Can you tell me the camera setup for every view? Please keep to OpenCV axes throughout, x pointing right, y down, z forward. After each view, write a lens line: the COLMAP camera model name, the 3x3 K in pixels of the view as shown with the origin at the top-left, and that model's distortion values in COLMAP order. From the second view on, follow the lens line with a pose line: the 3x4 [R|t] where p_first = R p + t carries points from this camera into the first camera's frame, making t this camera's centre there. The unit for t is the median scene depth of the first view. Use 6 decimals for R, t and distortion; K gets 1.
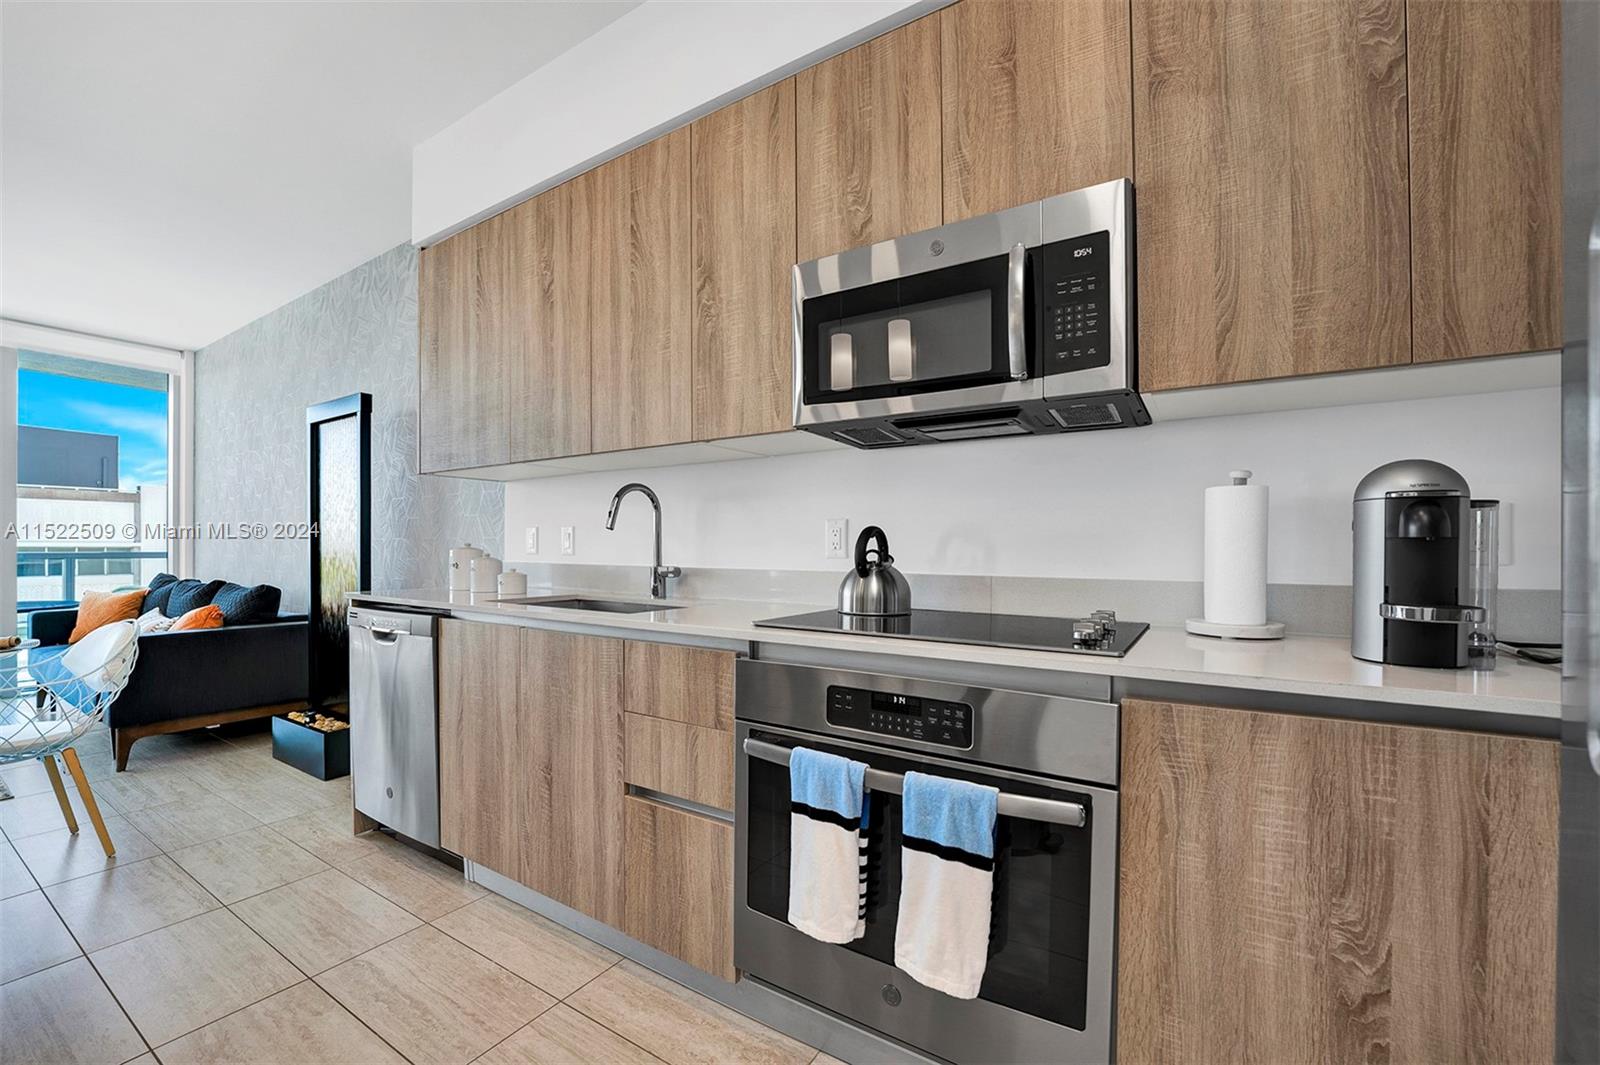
lens RADIAL K [[668.5, 0, 773.8], [0, 668.5, 546.0], [0, 0, 1]] dist [-0.025726, 0.000296]
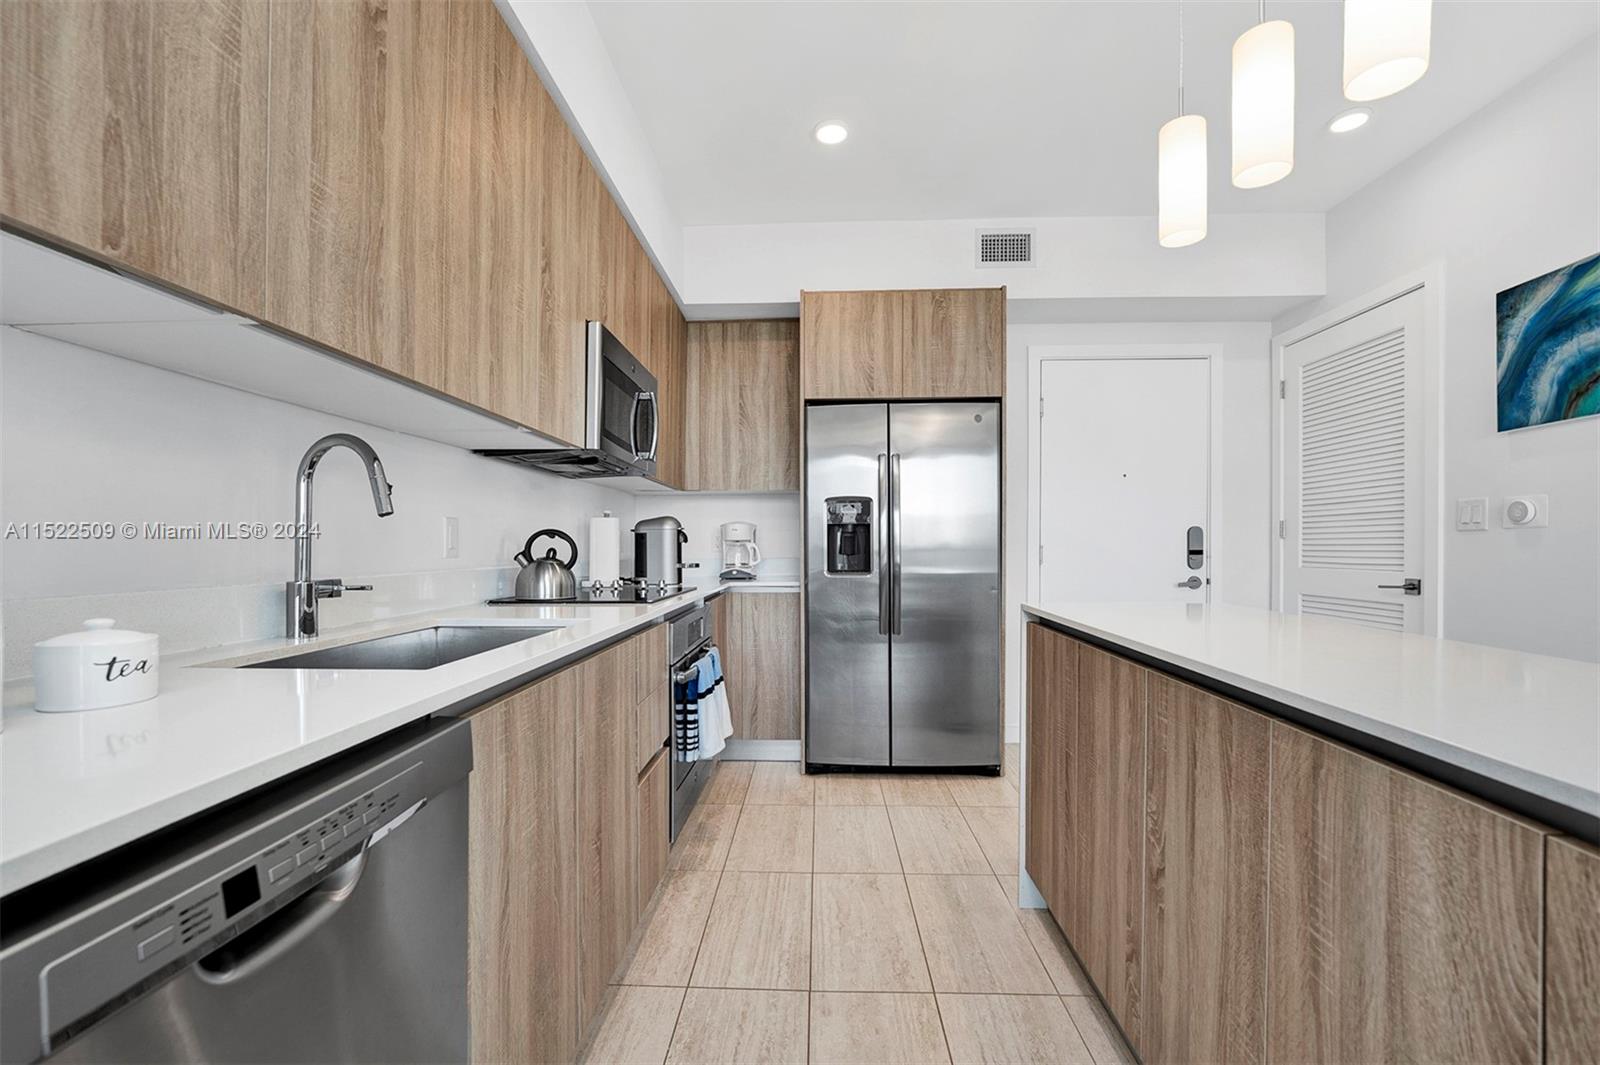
lens RADIAL K [[673.3, 0, 787.4], [0, 673.3, 553.6], [0, 0, 1]] dist [-0.040176, 0.011698]
pose [[-0.516781, -0.007902, 0.856081, -1.156355], [0.003583, 0.999929, 0.011393, 0.002996], [-0.856110, 0.008955, -0.516716, 1.265123]]
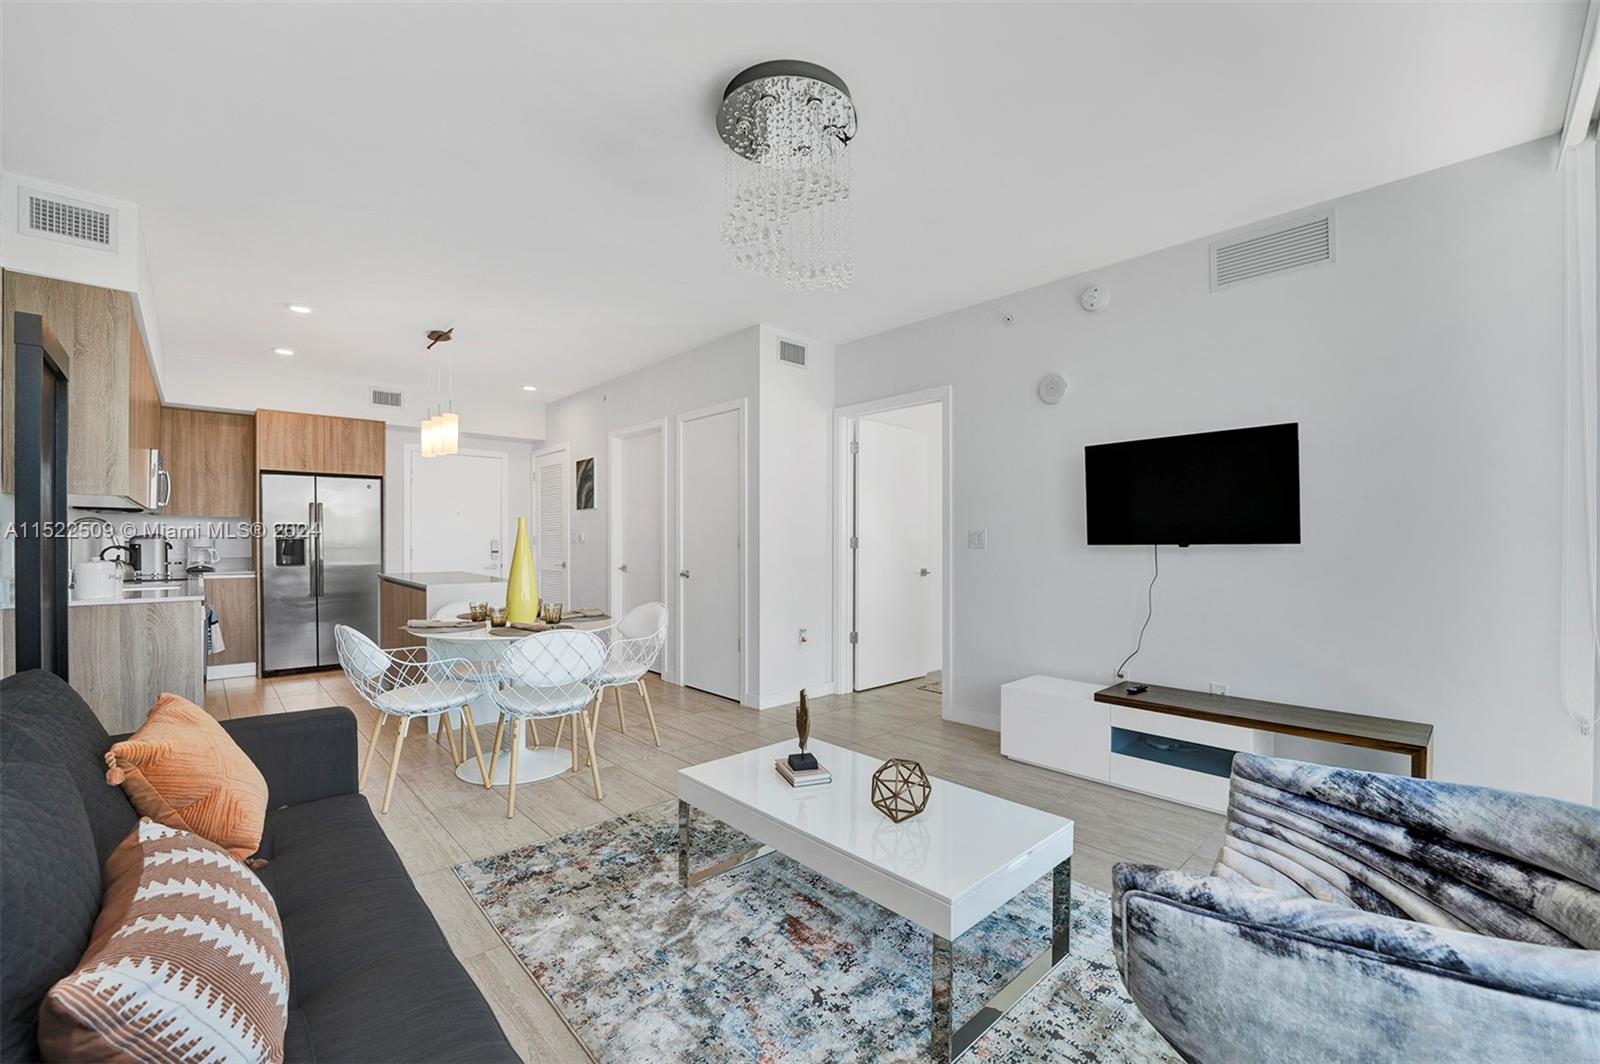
lens RADIAL K [[662.1, 0, 799.6], [0, 662.1, 544.8], [0, 0, 1]] dist [-0.025760, 0.000238]
pose [[-0.973530, -0.001543, 0.228555, -2.904550], [0.000410, 0.999964, 0.008498, -0.051930], [-0.228559, 0.008367, -0.973494, 2.766033]]
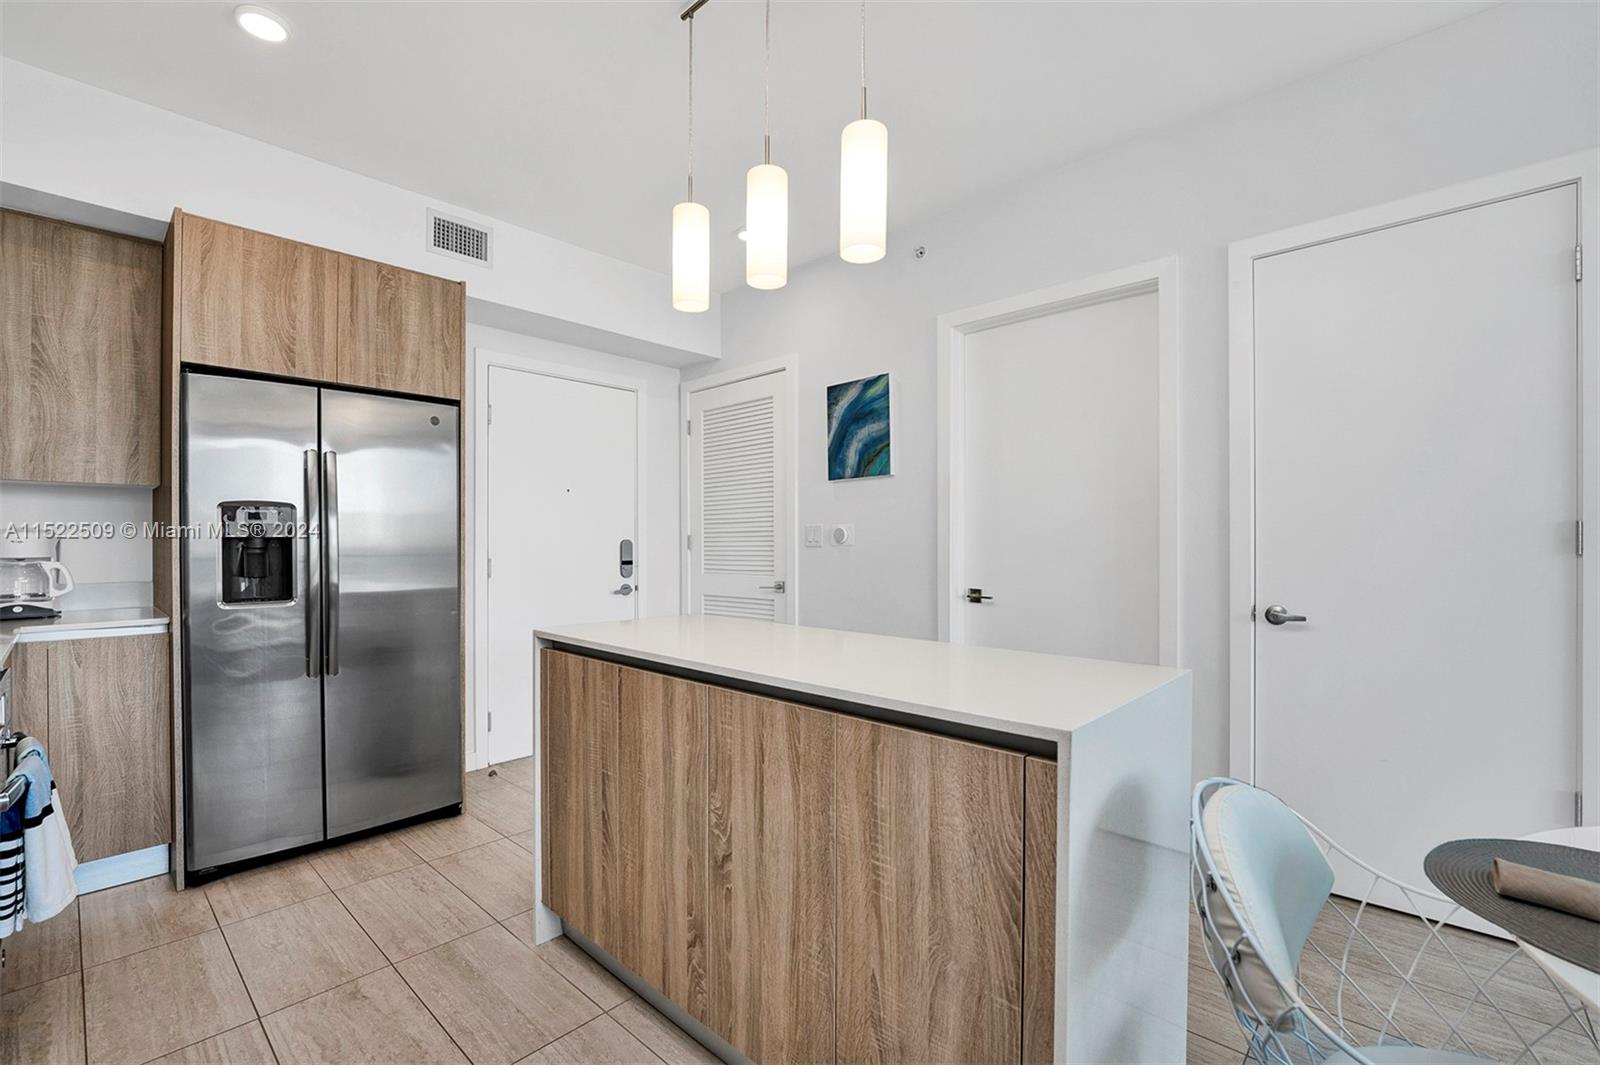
lens RADIAL K [[691.5, 0, 799.5], [0, 691.5, 542.7], [0, 0, 1]] dist [-0.041998, 0.009755]
pose [[-0.988989, 0.006219, 0.147861, -0.991422], [0.006092, 0.999981, -0.001308, -0.035507], [-0.147866, -0.000392, -0.989007, 1.384539]]
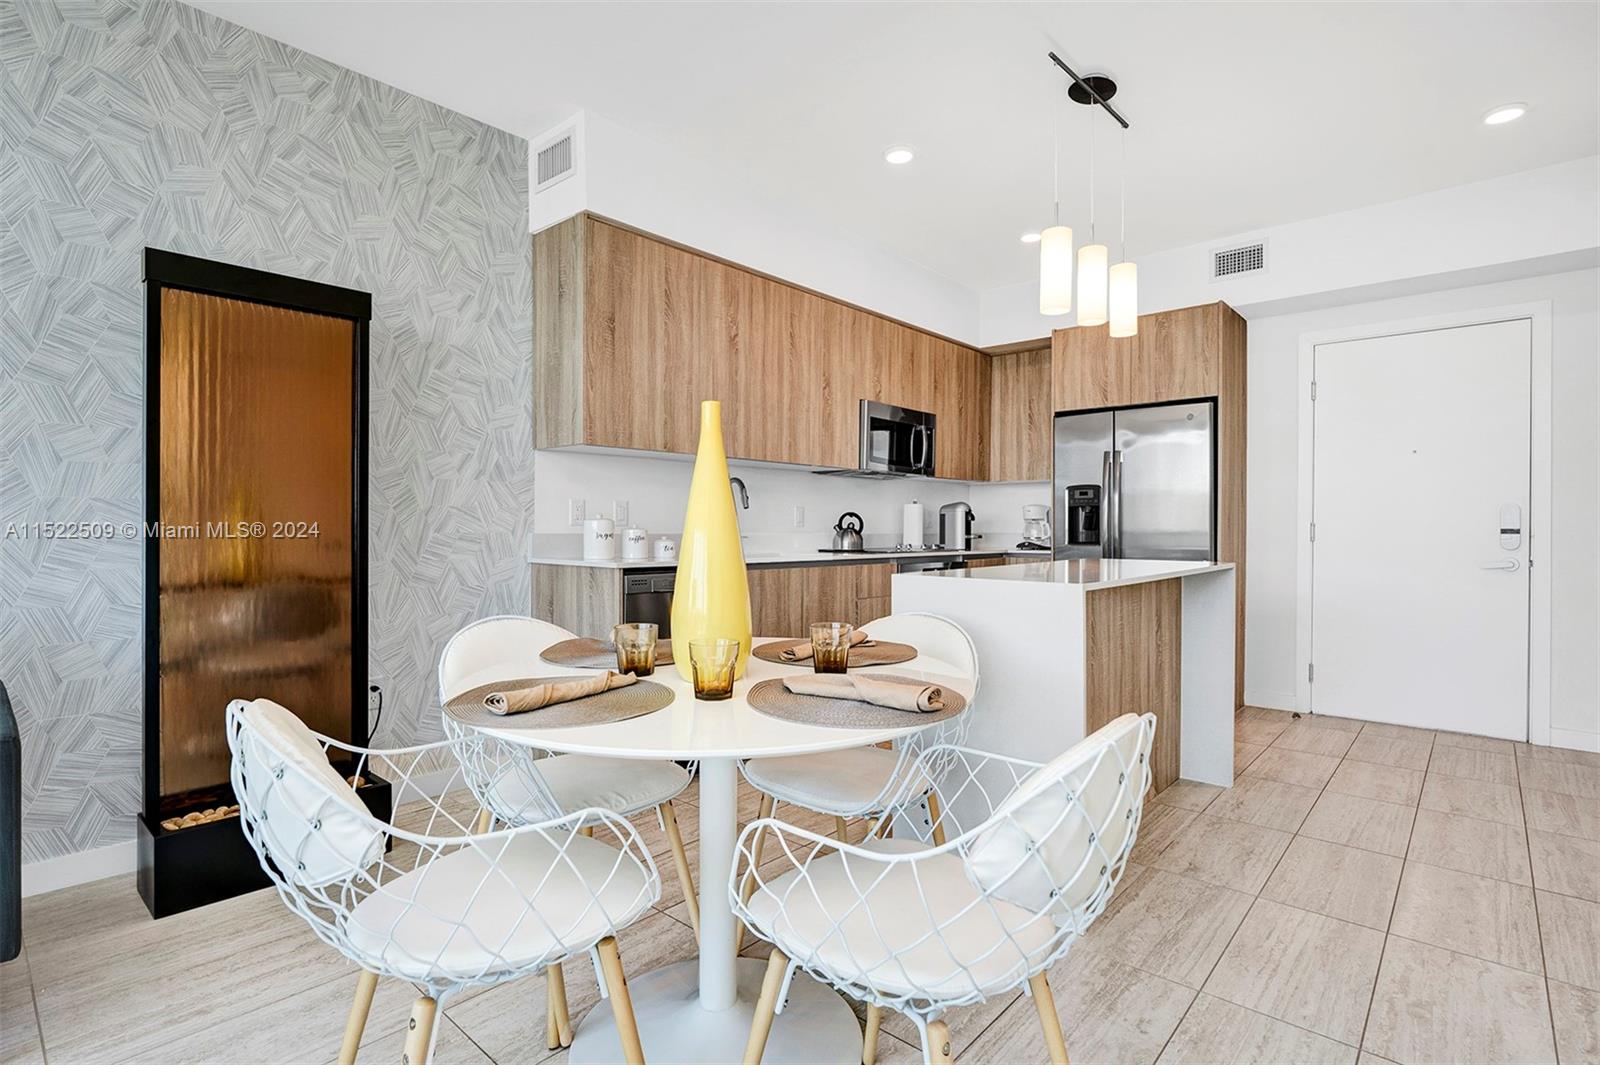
lens RADIAL K [[775.7, 0, 788.6], [0, 775.7, 527.2], [0, 0, 1]] dist [-0.003183, -0.000971]
pose [[0.151278, 0.001030, 0.988491, -2.507563], [-0.004710, 0.999989, -0.000321, 0.023559], [-0.988480, -0.004607, 0.151281, 0.804174]]
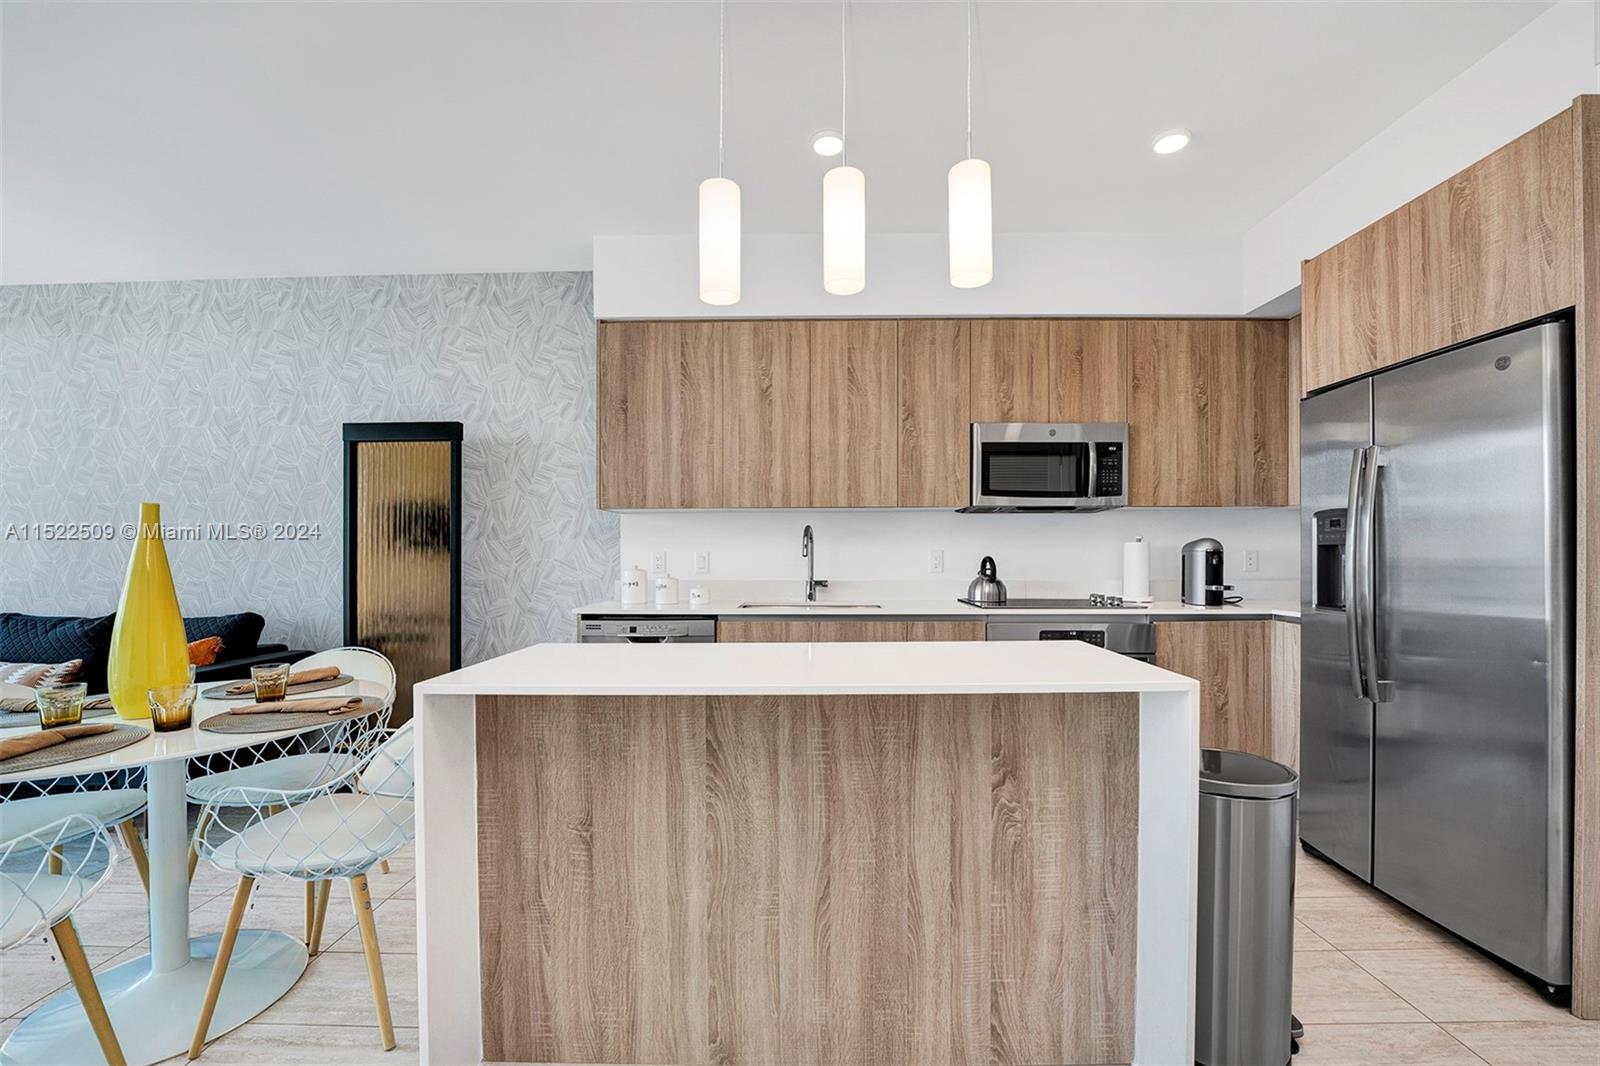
lens RADIAL K [[654.9, 0, 807.2], [0, 654.9, 552.1], [0, 0, 1]] dist [-0.021490, 0.000130]
pose [[0.836876, -0.004015, 0.547377, -1.333419], [0.003603, 0.999992, 0.001826, -0.046442], [-0.547380, 0.000444, 0.836884, -0.305259]]
